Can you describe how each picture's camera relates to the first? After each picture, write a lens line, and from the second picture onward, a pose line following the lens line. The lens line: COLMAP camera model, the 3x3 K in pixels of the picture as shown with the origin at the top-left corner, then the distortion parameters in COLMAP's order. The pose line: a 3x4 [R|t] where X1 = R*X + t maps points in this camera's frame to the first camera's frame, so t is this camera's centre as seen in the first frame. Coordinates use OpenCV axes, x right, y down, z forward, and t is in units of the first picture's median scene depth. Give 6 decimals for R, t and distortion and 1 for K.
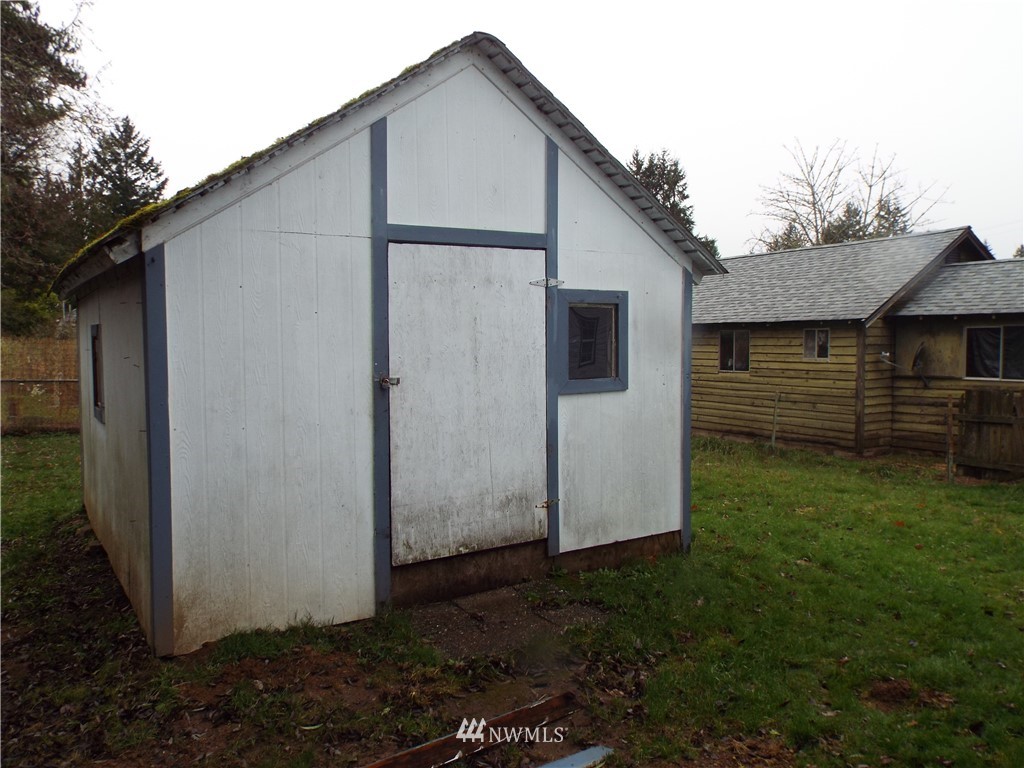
lens RADIAL K [[778.4, 0, 521.2], [0, 778.4, 386.3], [0, 0, 1]] dist [0.007611, 0.007789]
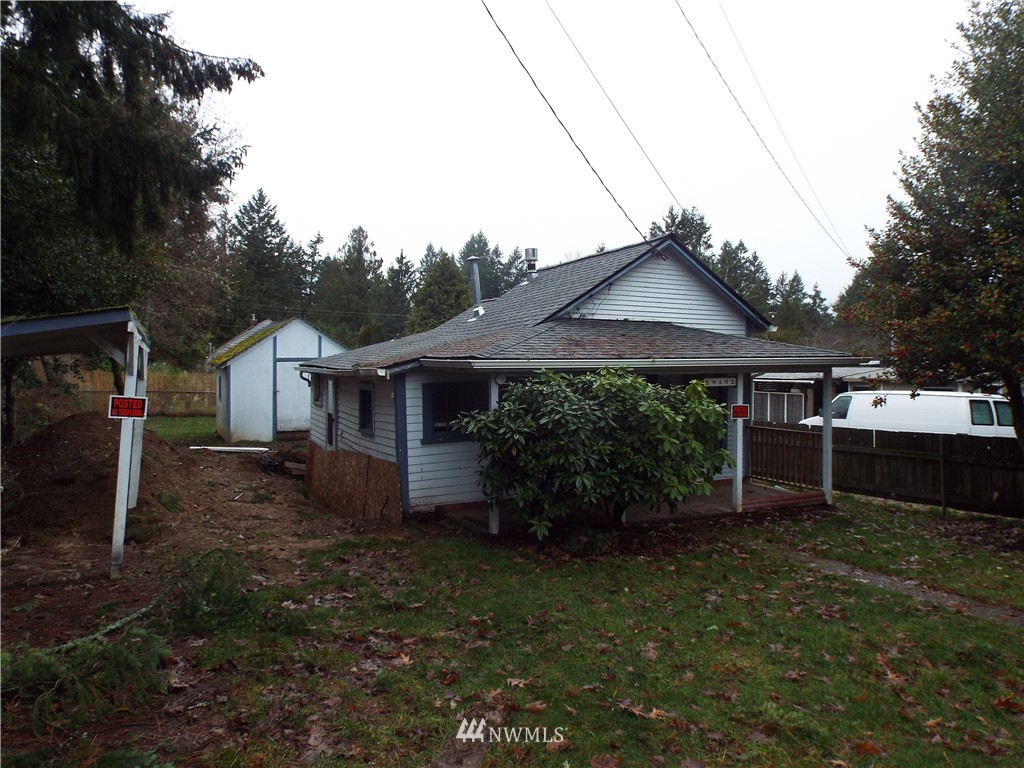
lens RADIAL K [[777.2, 0, 520.5], [0, 777.2, 384.4], [0, 0, 1]] dist [0.001179, 0.007338]
pose [[0.989133, 0.016050, -0.146147, 0.247022], [-0.020686, 0.999328, -0.030252, 0.007978], [0.145563, 0.032947, 0.988800, -0.428750]]
